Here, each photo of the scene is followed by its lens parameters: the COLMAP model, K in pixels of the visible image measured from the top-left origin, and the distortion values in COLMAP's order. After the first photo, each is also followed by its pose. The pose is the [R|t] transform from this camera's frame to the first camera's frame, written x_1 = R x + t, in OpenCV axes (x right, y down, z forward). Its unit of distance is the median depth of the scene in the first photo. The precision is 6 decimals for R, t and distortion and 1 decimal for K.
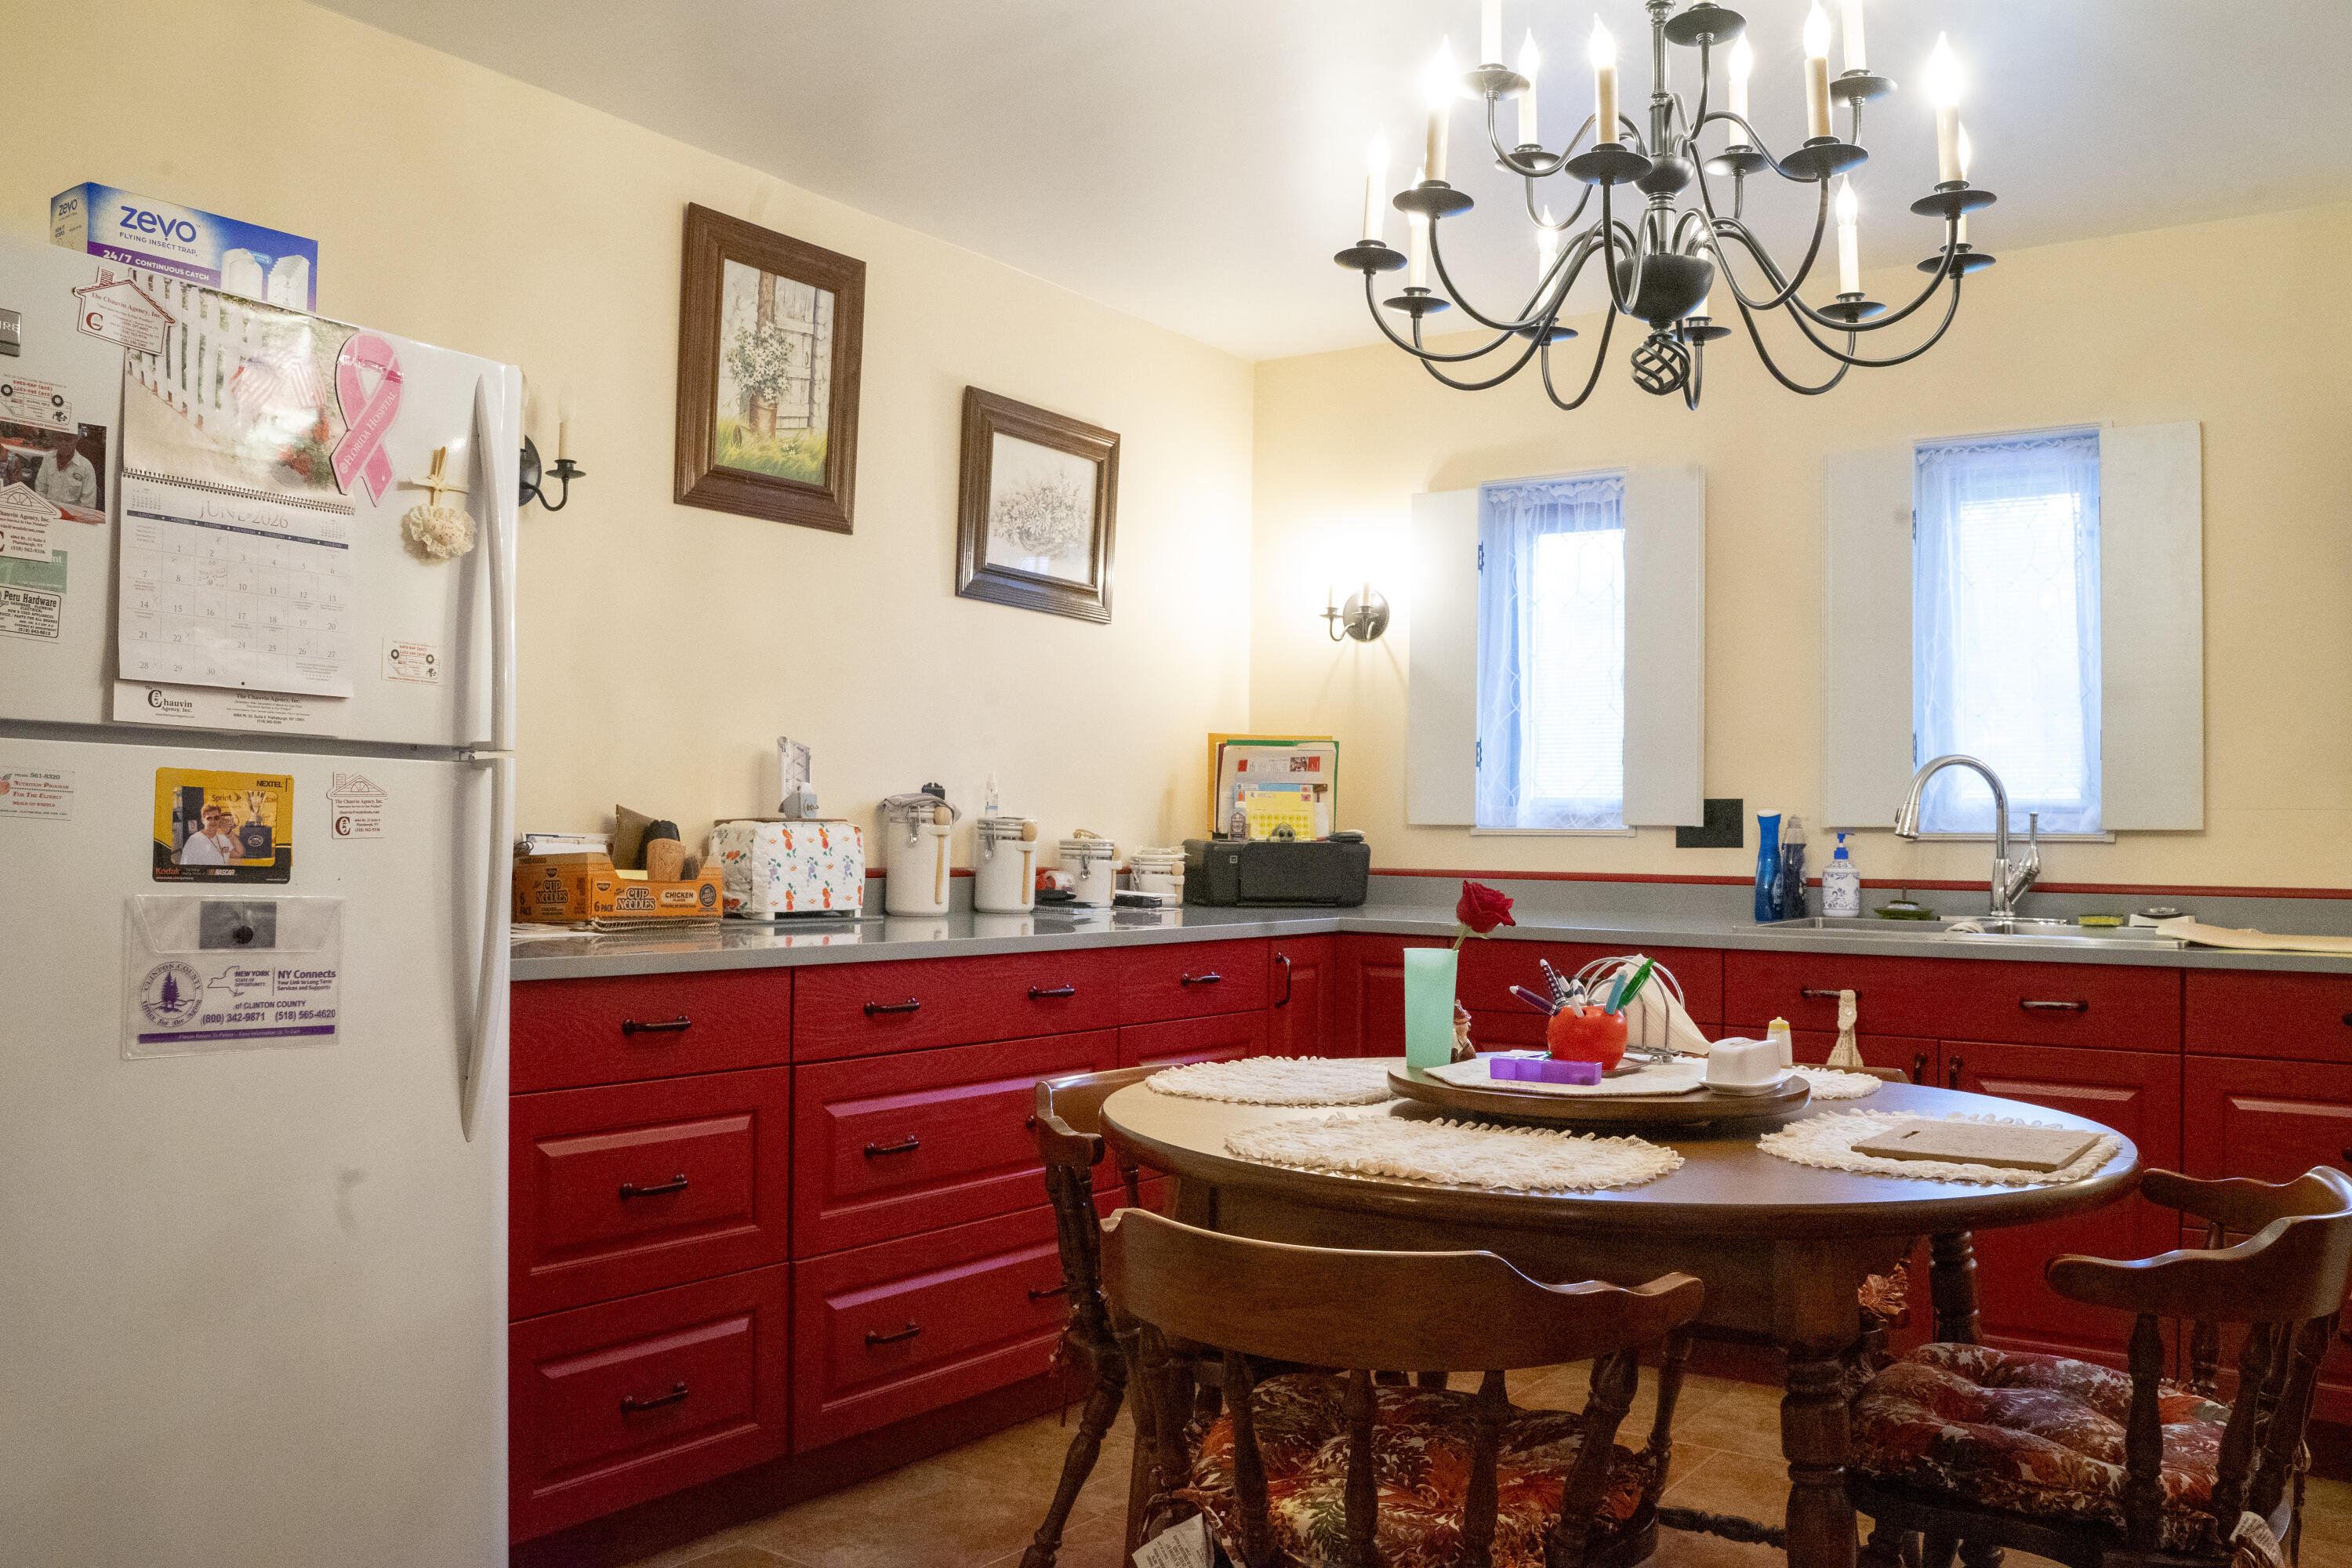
lens RADIAL K [[1900.4, 0, 1166.6], [0, 1900.4, 791.3], [0, 0, 1]] dist [-0.122178, 0.101820]
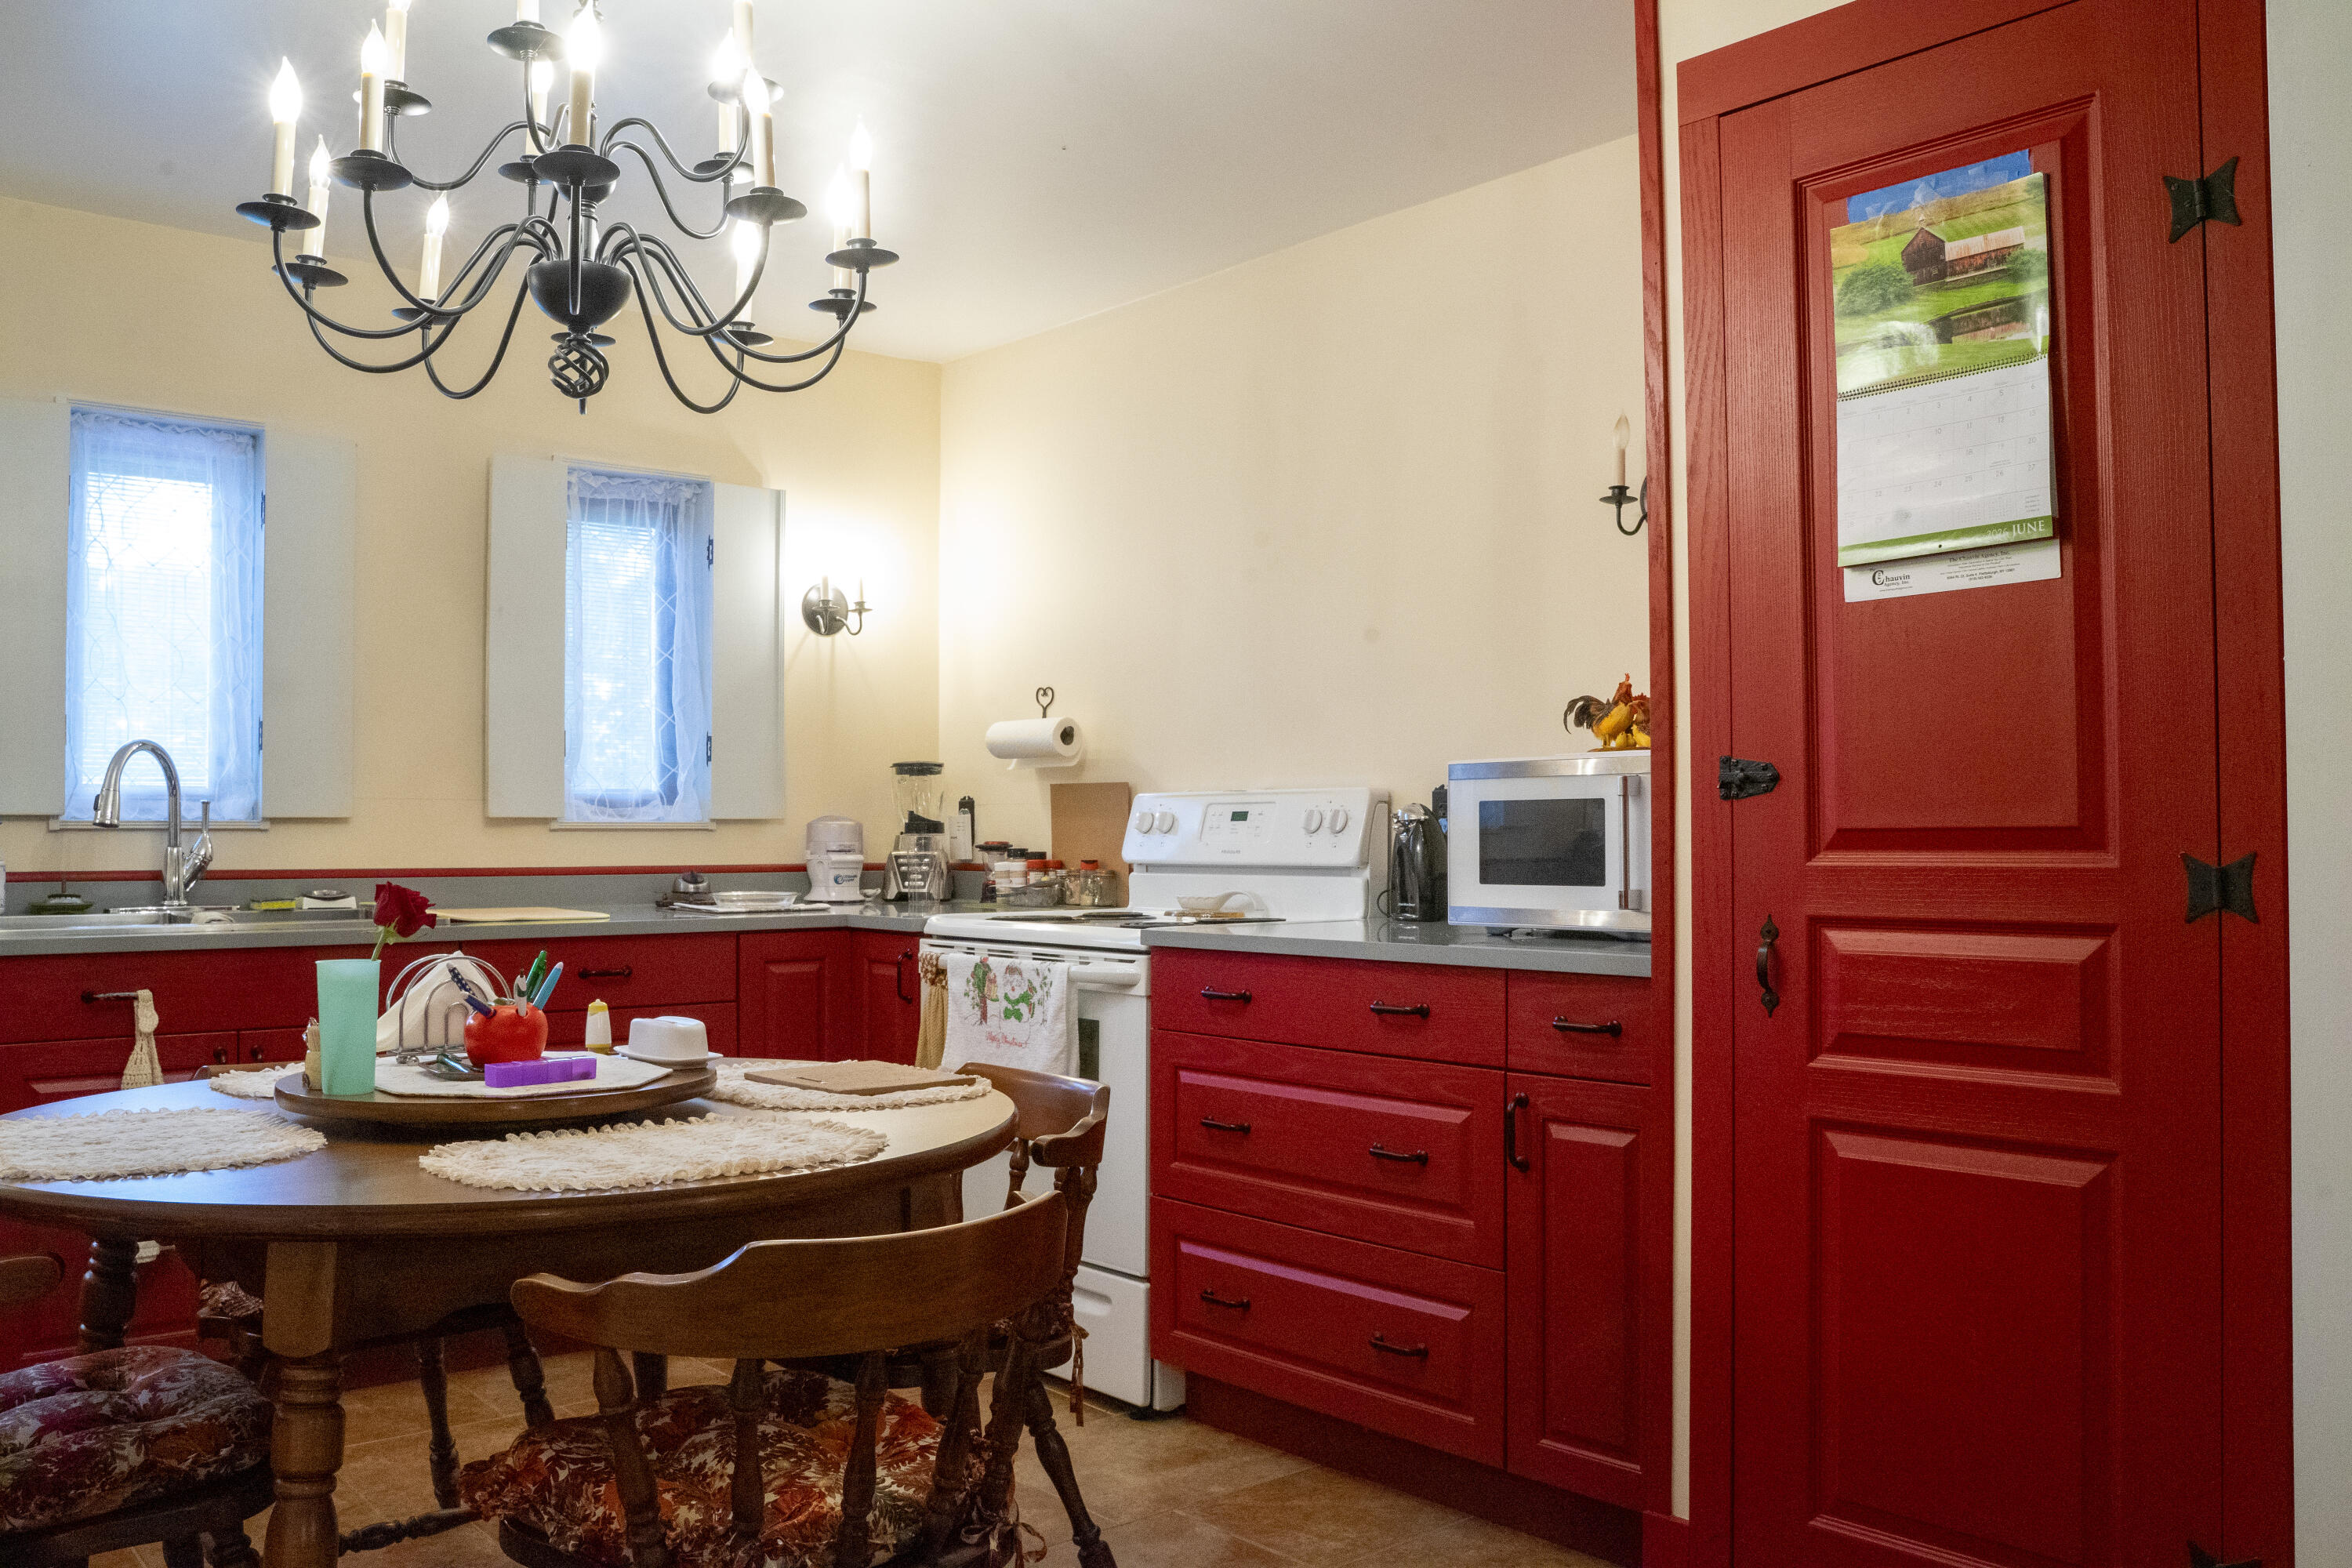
lens RADIAL K [[1900.4, 0, 1166.6], [0, 1900.4, 791.3], [0, 0, 1]] dist [-0.122178, 0.101820]
pose [[0.254383, 0.007581, 0.967074, -0.393395], [-0.018381, 0.999827, -0.003003, -0.000025], [-0.966929, -0.017012, 0.254479, 0.264928]]
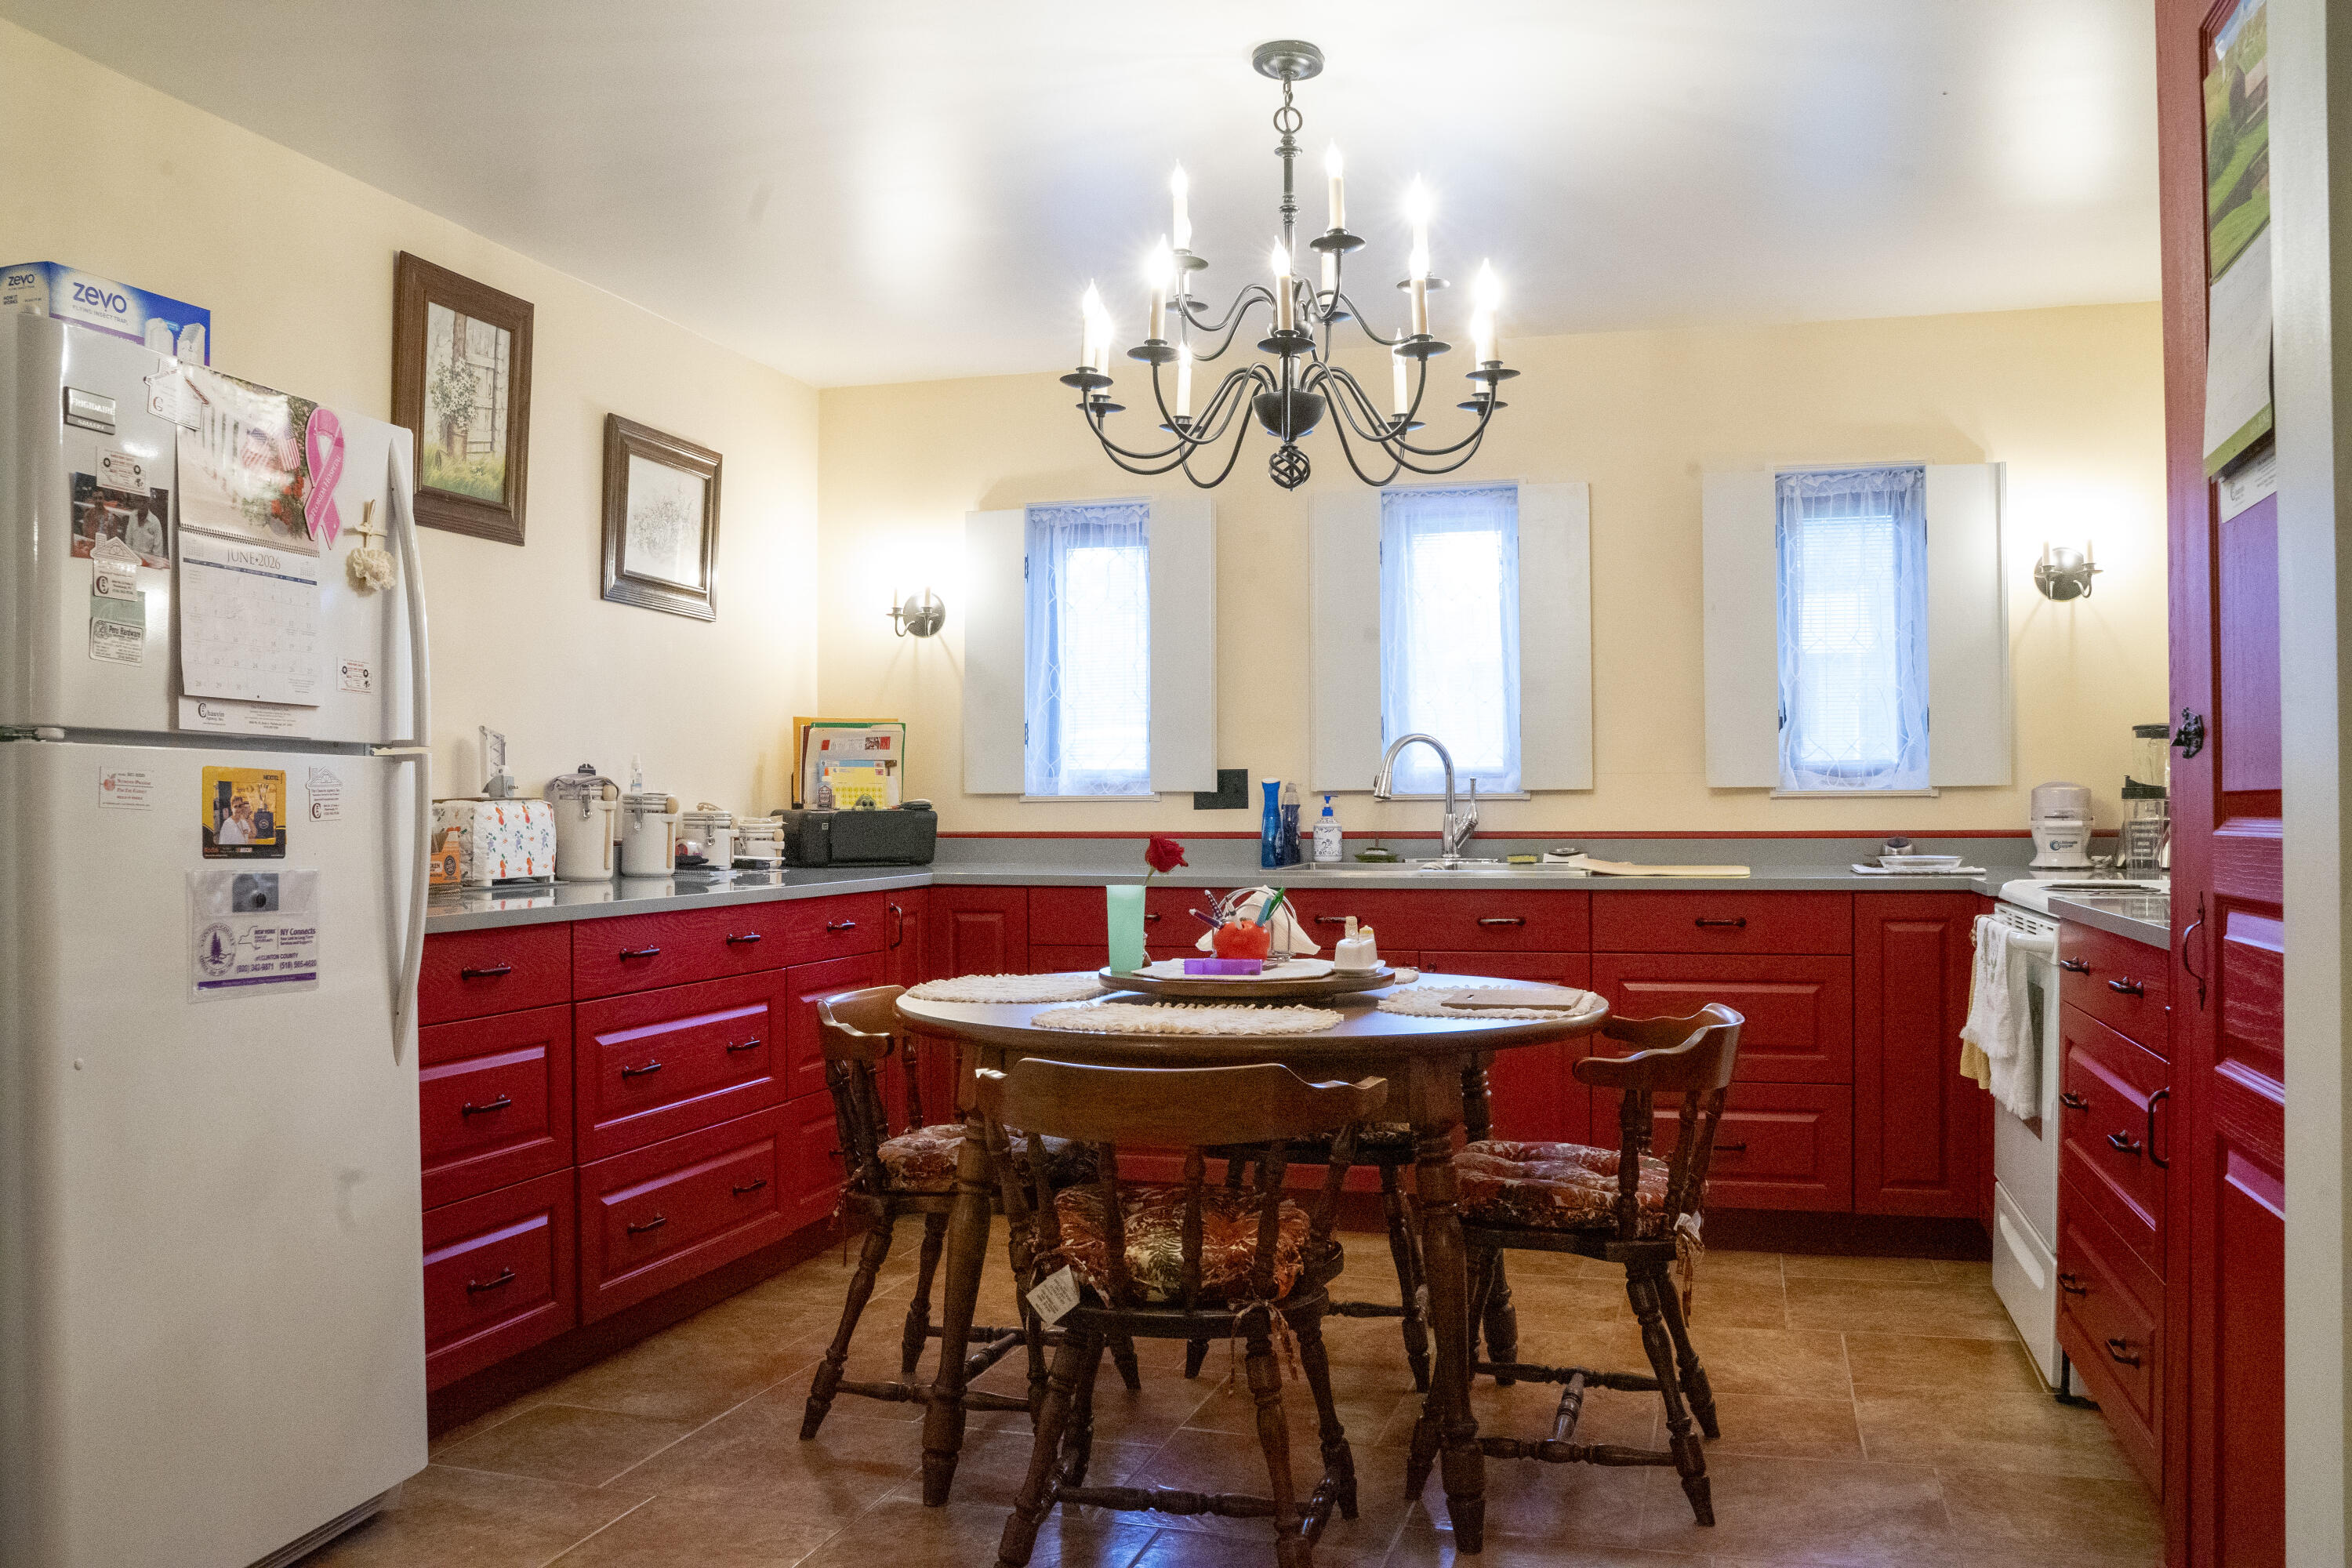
lens RADIAL K [[1900.4, 0, 1166.6], [0, 1900.4, 791.3], [0, 0, 1]] dist [-0.122178, 0.101820]
pose [[0.945758, -0.015655, 0.324494, -0.179956], [0.009974, 0.999767, 0.019163, -0.007053], [-0.324719, -0.014887, 0.945693, -0.199734]]
